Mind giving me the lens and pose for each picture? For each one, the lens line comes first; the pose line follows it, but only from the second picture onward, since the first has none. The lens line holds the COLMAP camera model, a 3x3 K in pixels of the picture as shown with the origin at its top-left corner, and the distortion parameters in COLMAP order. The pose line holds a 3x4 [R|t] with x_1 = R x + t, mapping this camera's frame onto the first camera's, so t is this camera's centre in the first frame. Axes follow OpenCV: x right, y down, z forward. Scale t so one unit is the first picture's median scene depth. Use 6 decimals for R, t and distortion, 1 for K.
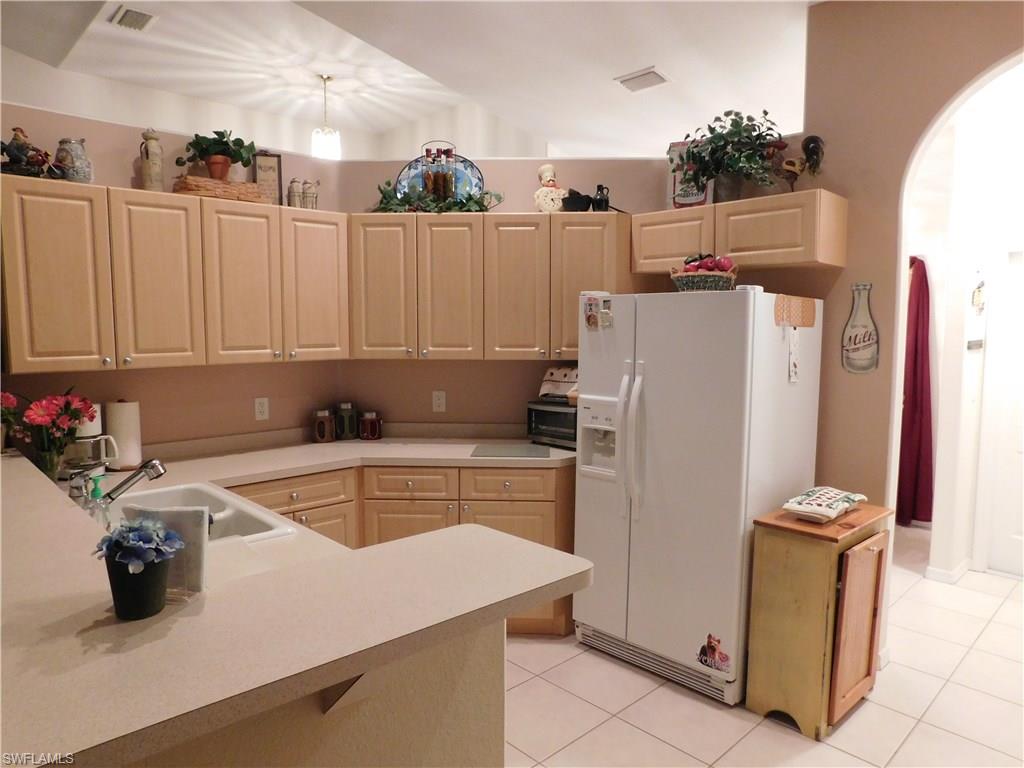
lens RADIAL K [[676.0, 0, 508.2], [0, 676.0, 387.7], [0, 0, 1]] dist [-0.043554, 0.001496]
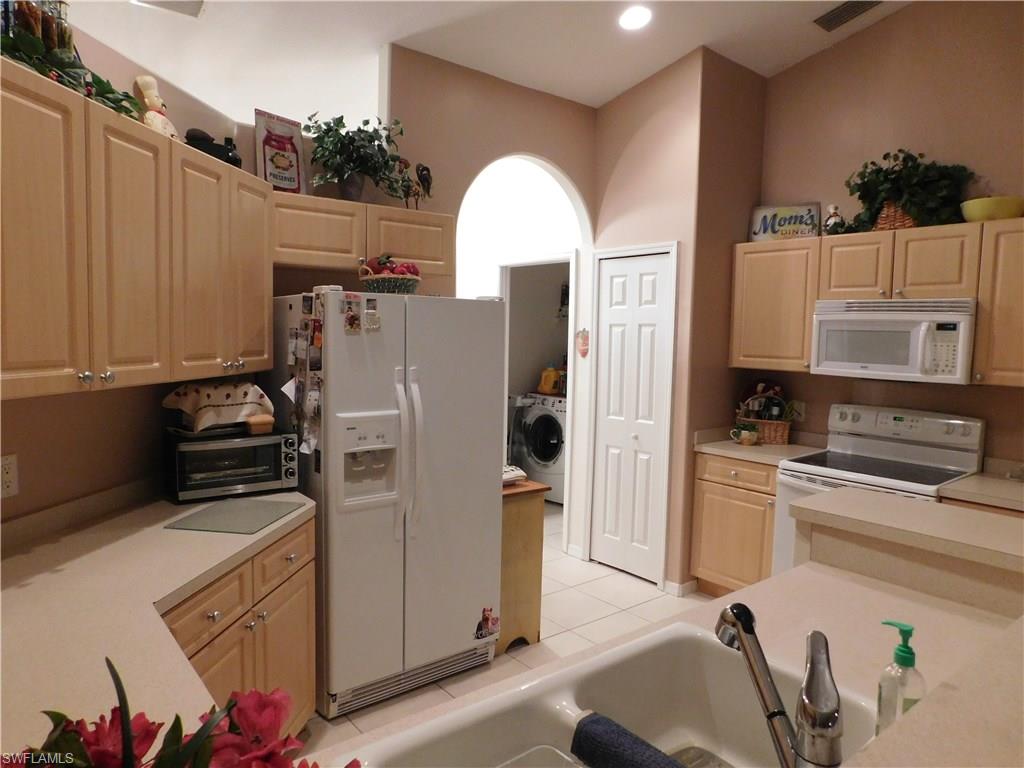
lens RADIAL K [[676.0, 0, 508.2], [0, 676.0, 387.7], [0, 0, 1]] dist [-0.043554, 0.001496]
pose [[0.078979, -0.081877, 0.993508, -0.686879], [0.069951, 0.994620, 0.076408, -0.069546], [-0.994419, 0.063463, 0.084282, 0.746439]]
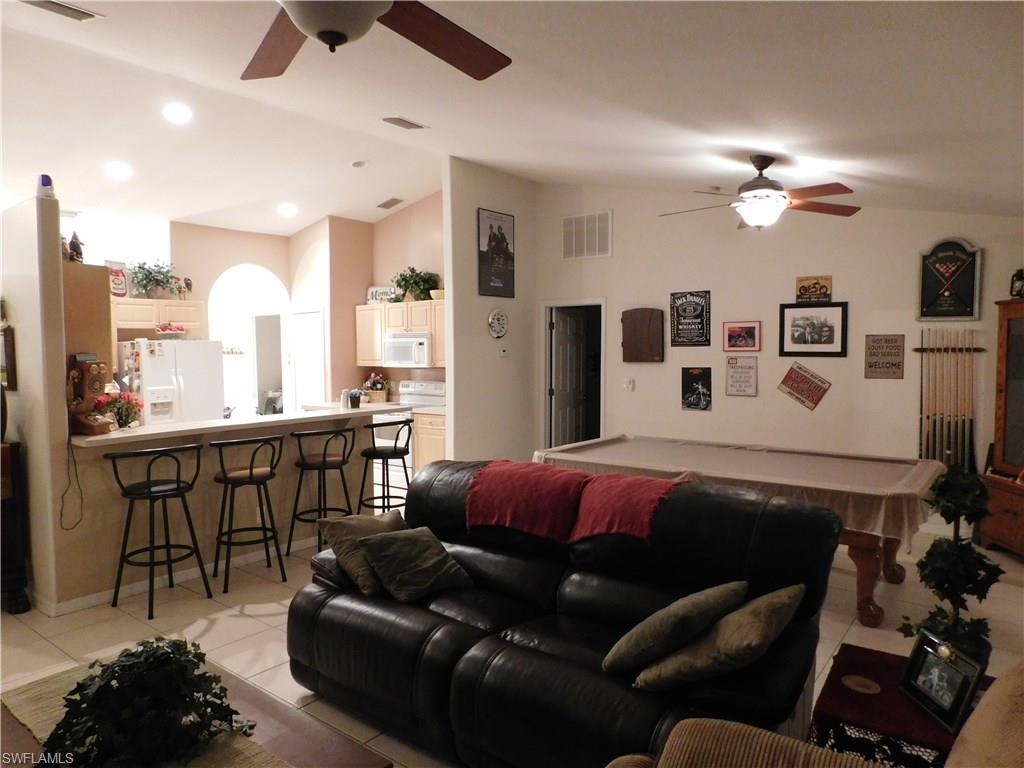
lens RADIAL K [[681.3, 0, 513.1], [0, 681.3, 378.6], [0, 0, 1]] dist [-0.034813, 0.001428]
pose [[-0.148887, -0.043627, 0.987891, -2.151983], [0.104799, 0.992704, 0.059634, -0.024673], [-0.983285, 0.112409, -0.143229, 0.194089]]
